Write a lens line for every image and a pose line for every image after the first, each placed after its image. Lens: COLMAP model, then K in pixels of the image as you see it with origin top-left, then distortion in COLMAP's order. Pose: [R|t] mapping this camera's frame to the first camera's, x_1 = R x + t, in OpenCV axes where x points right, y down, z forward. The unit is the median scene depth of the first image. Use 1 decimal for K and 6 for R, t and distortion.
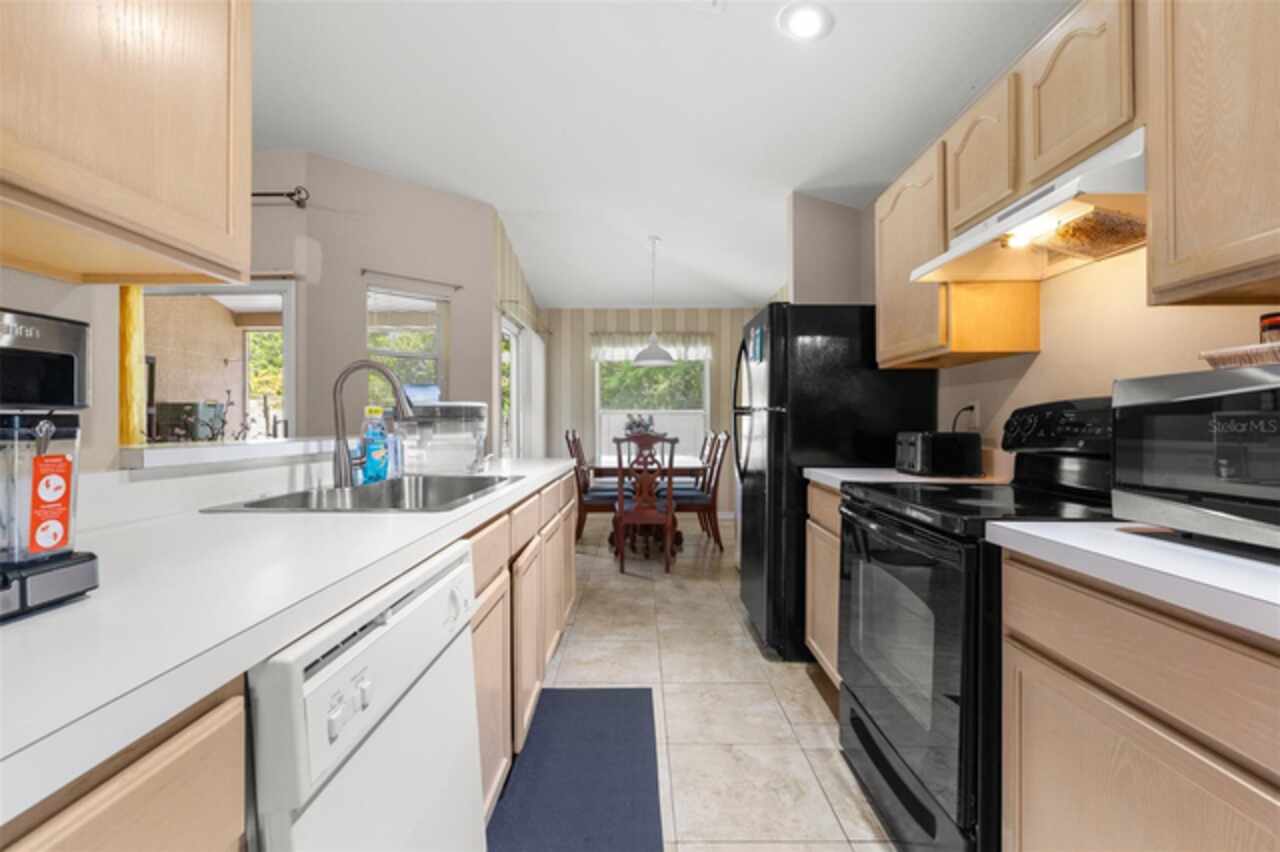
lens RADIAL K [[572.7, 0, 640.0], [0, 572.7, 426.0], [0, 0, 1]] dist [-0.001455, -0.000170]
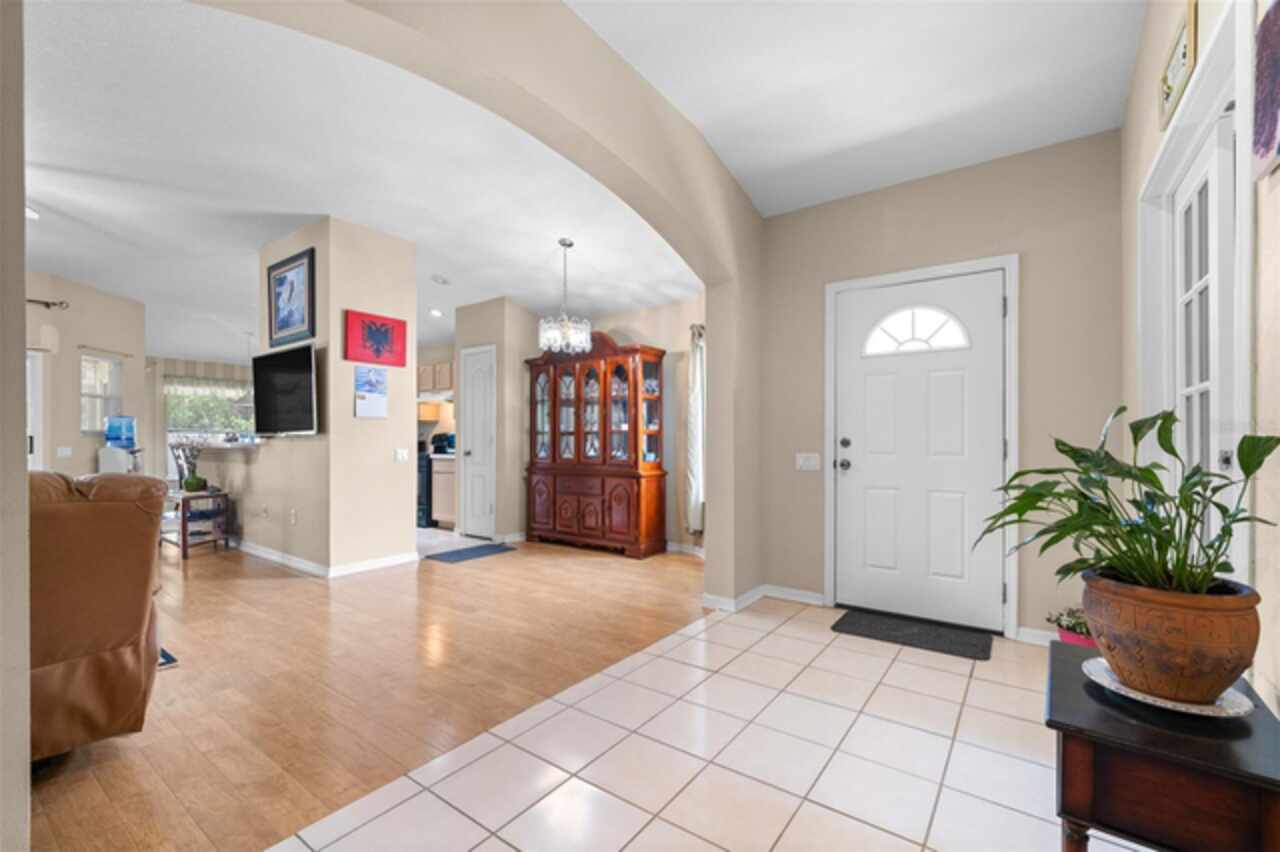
lens RADIAL K [[538.8, 0, 643.2], [0, 538.8, 442.9], [0, 0, 1]] dist [0.000480, -0.000276]
pose [[0.581705, -0.002515, 0.813396, -0.629786], [0.003821, 0.999993, 0.000359, 0.010647], [-0.813391, 0.002899, 0.581710, -0.963129]]
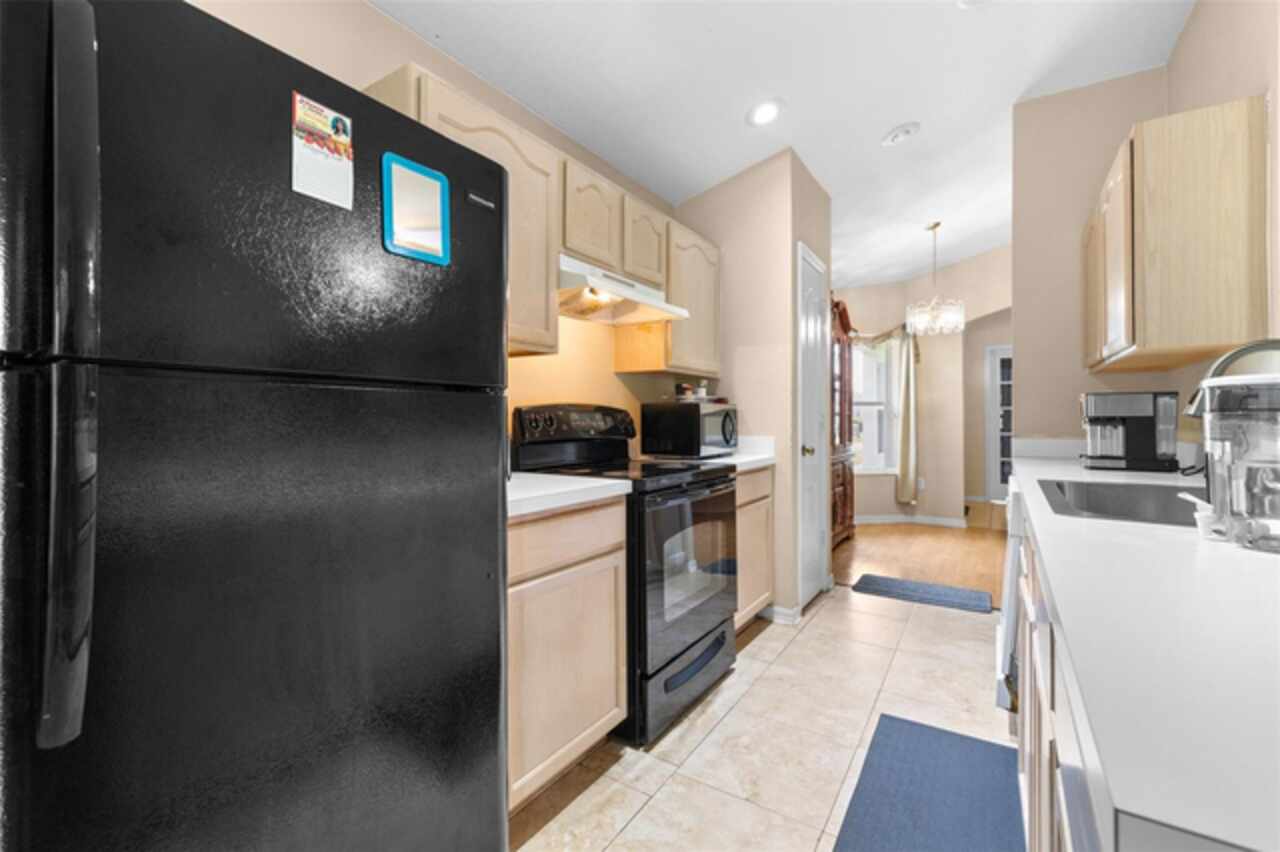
lens RADIAL K [[549.5, 0, 632.5], [0, 549.5, 424.2], [0, 0, 1]] dist [0.000125, -0.000077]
pose [[-0.835394, -0.010158, 0.549558, -0.055889], [-0.000717, 0.999848, 0.017392, -0.006664], [-0.549652, 0.014135, -0.835274, 0.691060]]
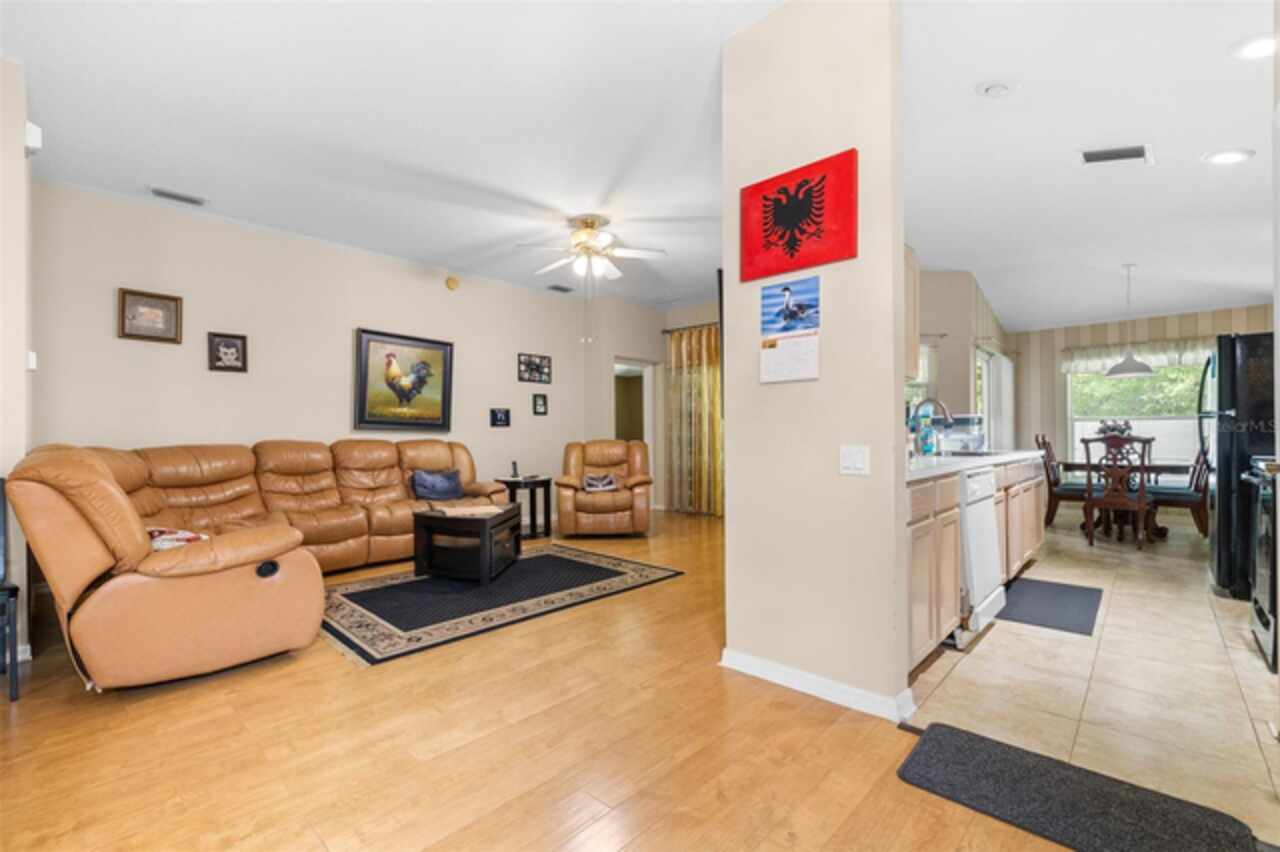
lens RADIAL K [[553.7, 0, 632.0], [0, 553.7, 433.9], [0, 0, 1]] dist [-0.000415, 0.000027]
pose [[0.726698, -0.007154, -0.686919, 0.061936], [0.002535, 0.999967, -0.007733, 0.013962], [0.686952, 0.003878, 0.726693, -0.493499]]
